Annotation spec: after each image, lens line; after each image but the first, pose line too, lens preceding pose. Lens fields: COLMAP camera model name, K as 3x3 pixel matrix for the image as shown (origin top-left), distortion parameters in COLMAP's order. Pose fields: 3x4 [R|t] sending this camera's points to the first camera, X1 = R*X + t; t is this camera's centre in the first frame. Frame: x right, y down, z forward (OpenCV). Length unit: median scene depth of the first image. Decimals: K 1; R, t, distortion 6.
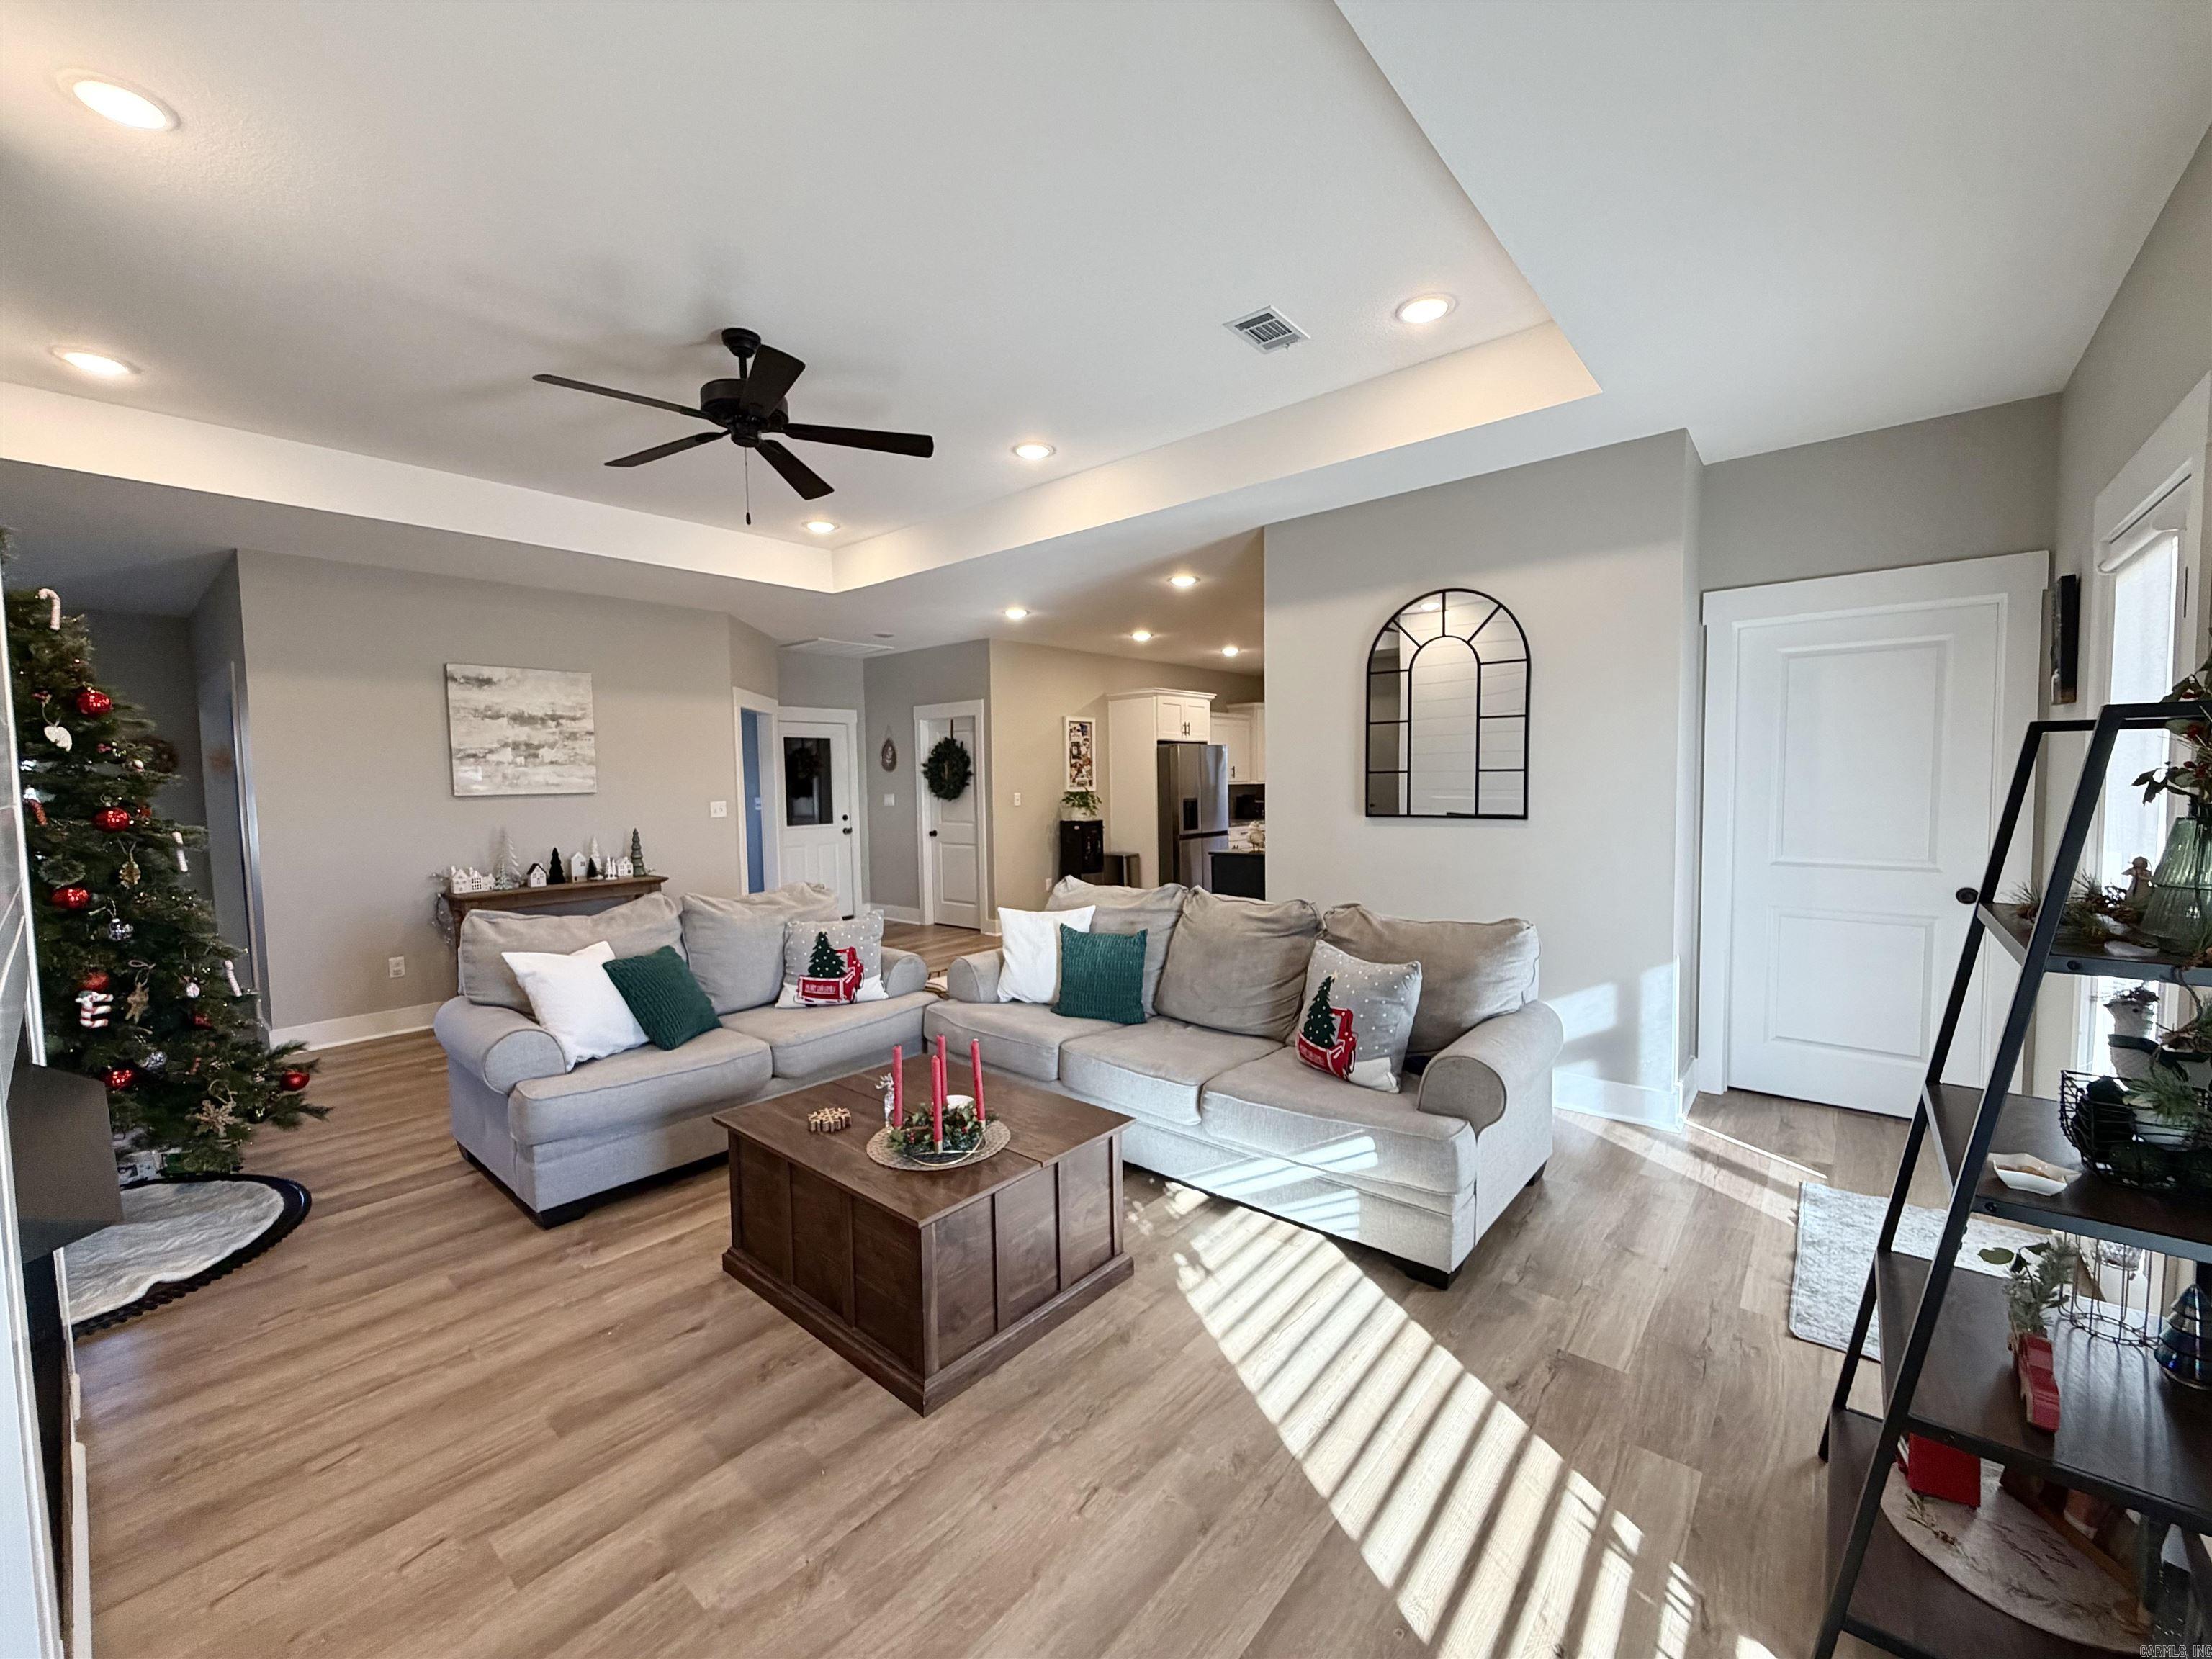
lens RADIAL K [[882.3, 0, 1106.0], [0, 882.3, 829.5], [0, 0, 1]] dist [-0.000906, -0.000403]
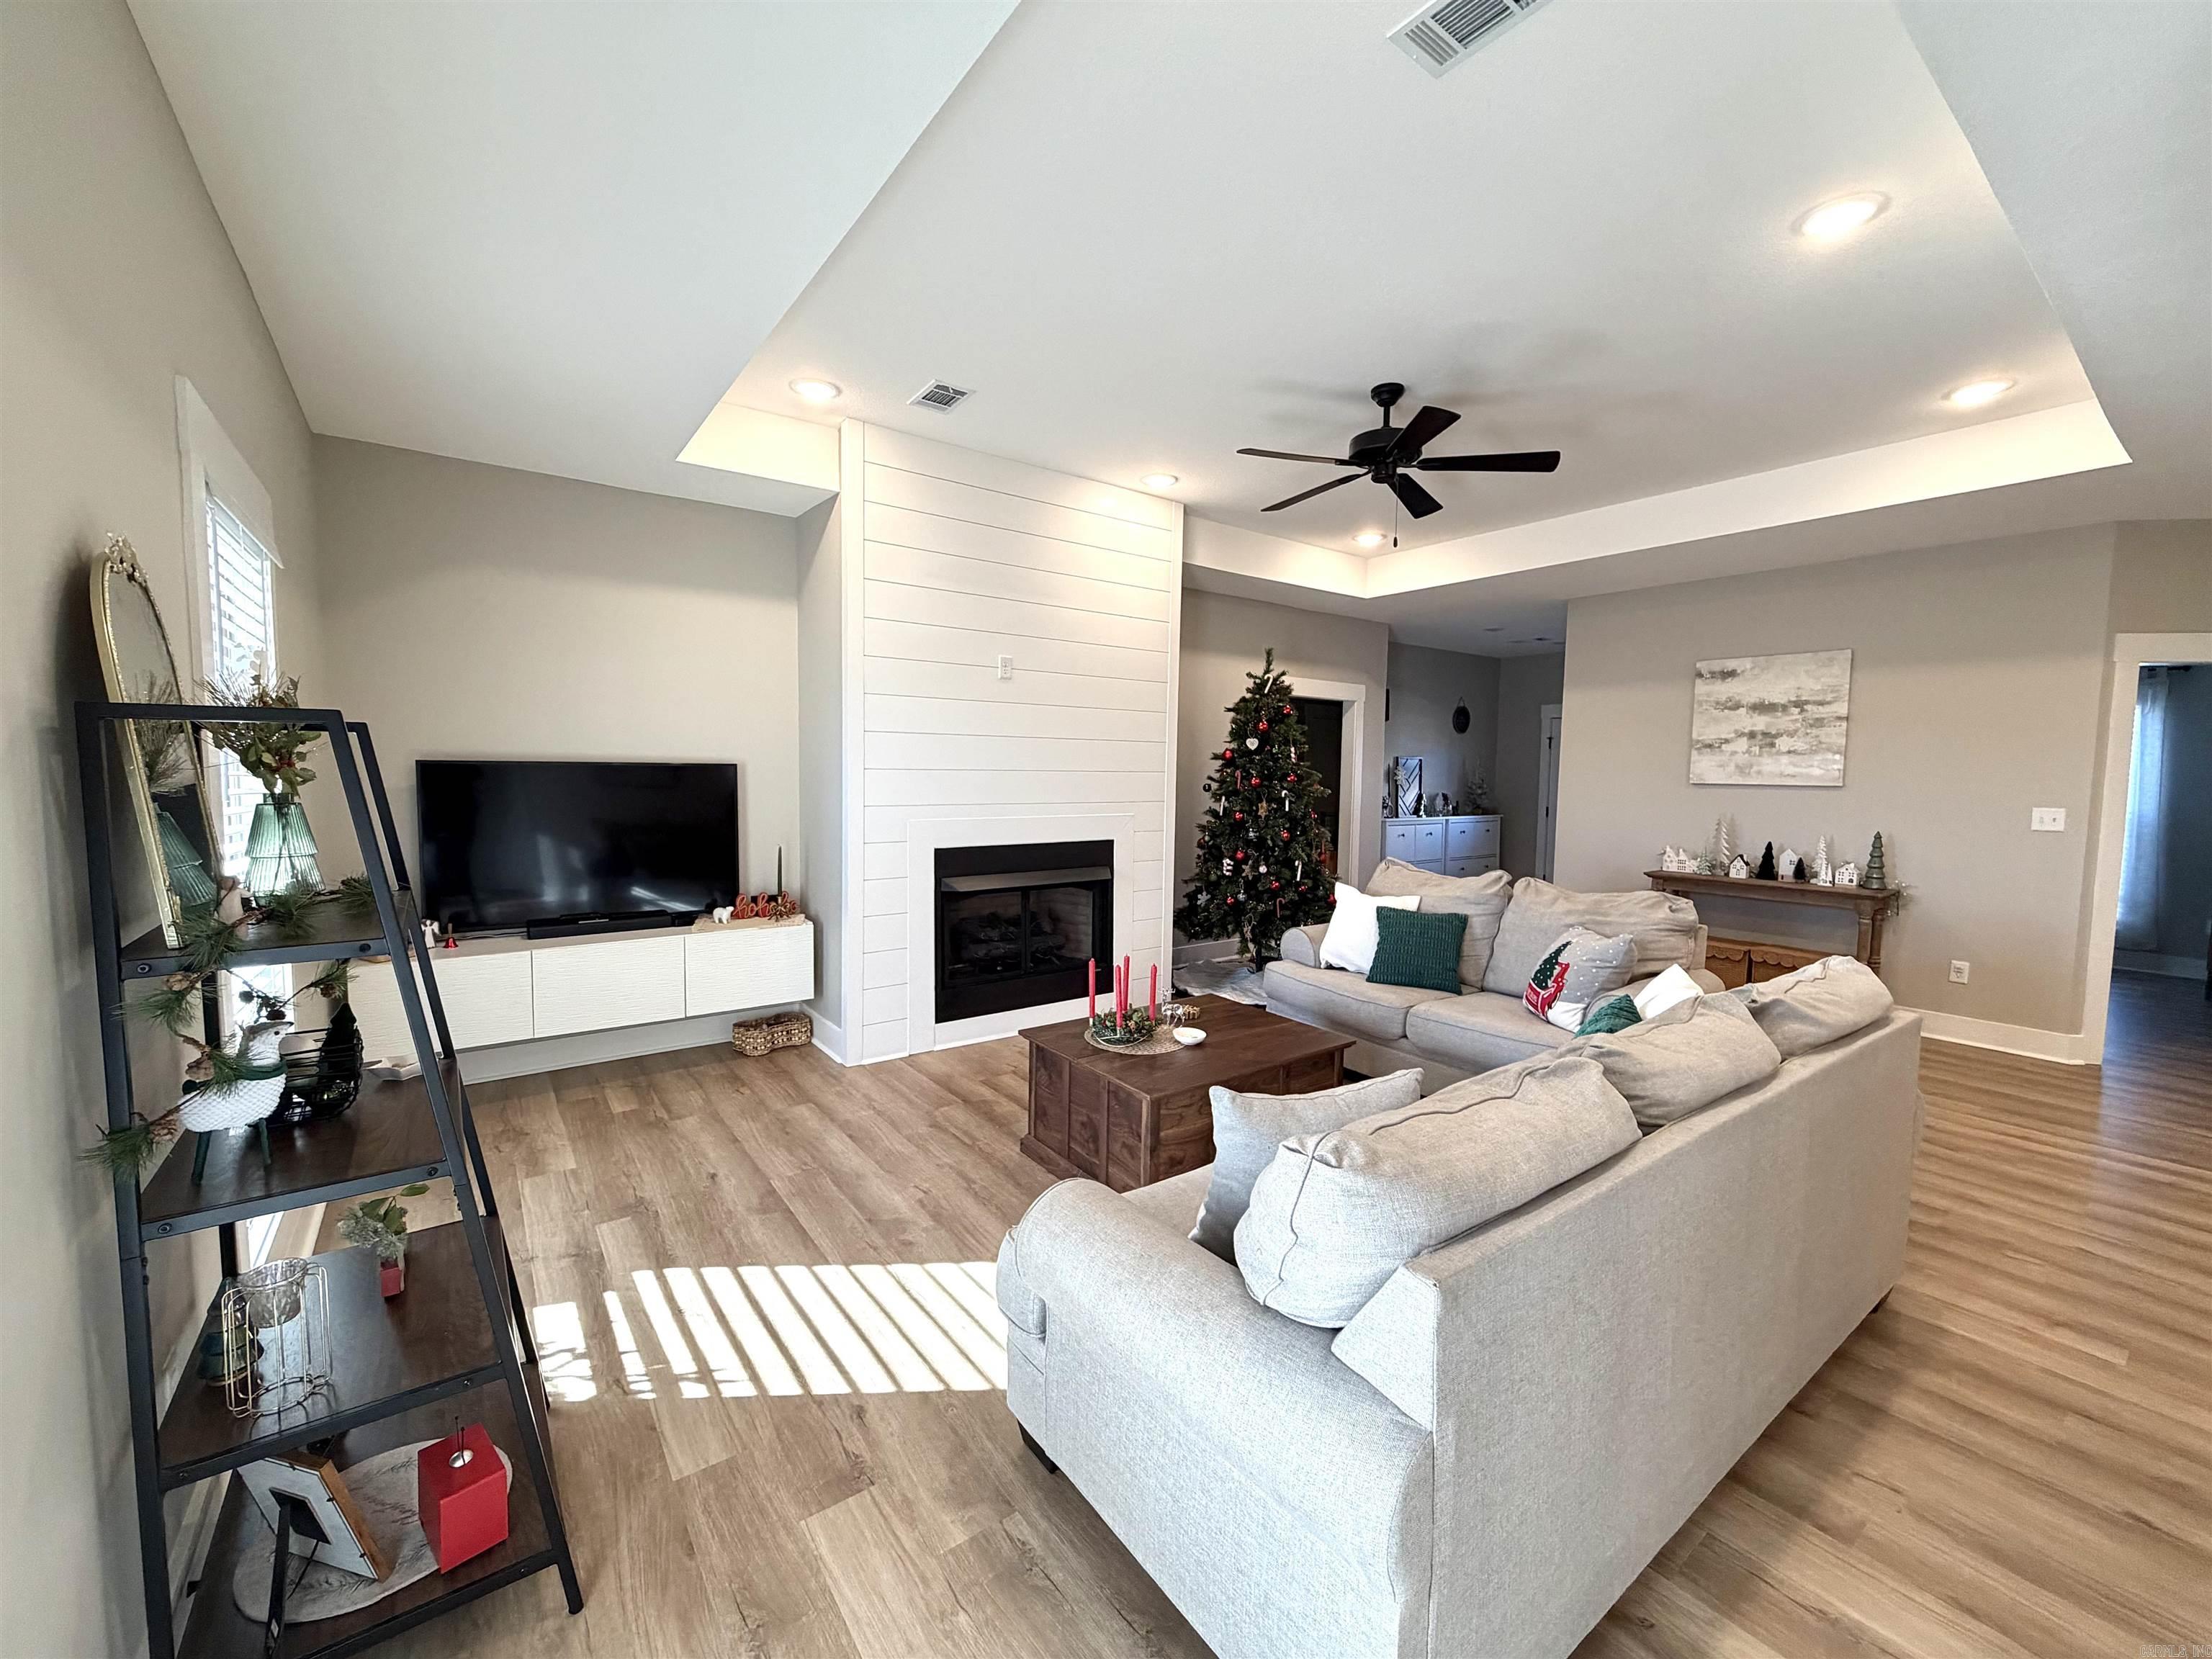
lens RADIAL K [[882.3, 0, 1106.0], [0, 882.3, 829.5], [0, 0, 1]] dist [-0.000906, -0.000403]
pose [[-0.224721, 0.083795, -0.970813, 0.491194], [-0.067753, 0.992541, 0.101353, -0.042954], [0.972065, 0.088552, -0.217368, 0.543118]]
